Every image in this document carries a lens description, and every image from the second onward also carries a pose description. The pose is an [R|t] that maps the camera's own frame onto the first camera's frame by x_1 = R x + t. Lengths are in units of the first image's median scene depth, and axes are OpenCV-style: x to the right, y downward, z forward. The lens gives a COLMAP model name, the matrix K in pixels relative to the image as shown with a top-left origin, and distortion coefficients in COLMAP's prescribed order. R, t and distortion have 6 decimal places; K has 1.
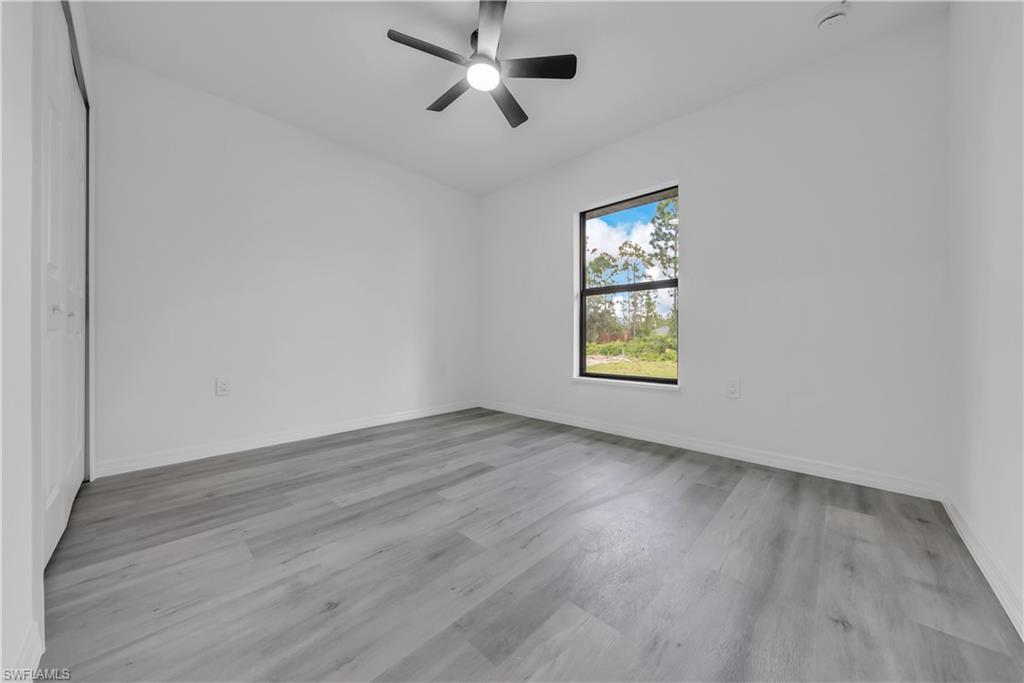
lens RADIAL K [[352.0, 0, 514.4], [0, 352.0, 338.9], [0, 0, 1]] dist [-0.009257, -0.000114]
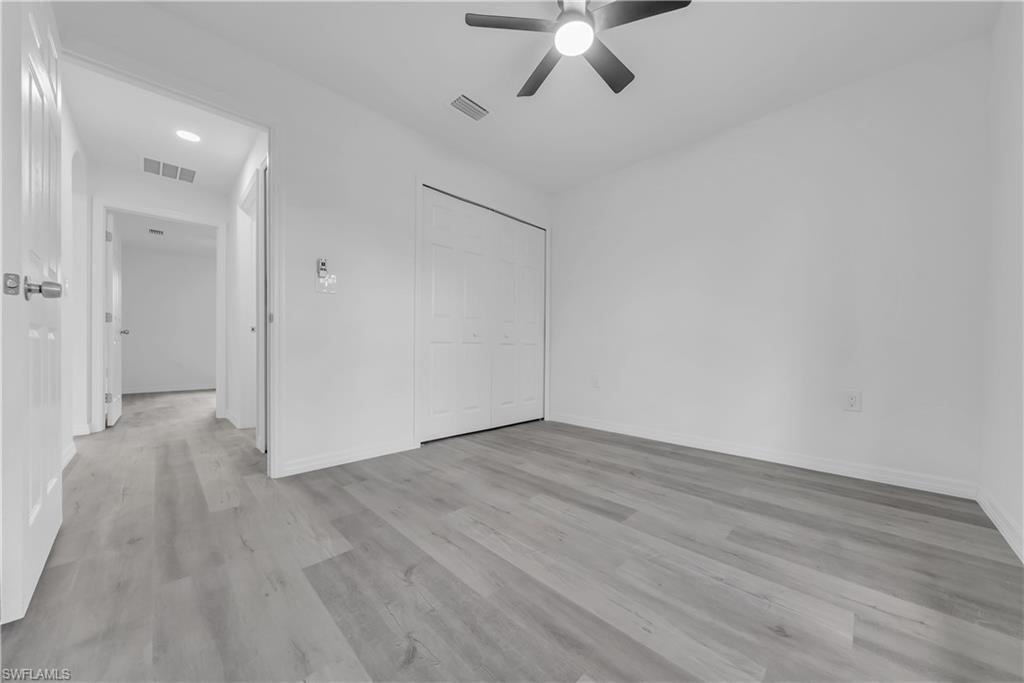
lens RADIAL K [[352.0, 0, 516.9], [0, 352.0, 342.0], [0, 0, 1]] dist [-0.009257, -0.000114]
pose [[-0.018494, -0.015725, -0.999705, 0.794375], [-0.009856, 0.999831, -0.015544, -0.000646], [0.999780, 0.009565, -0.018646, 0.886594]]
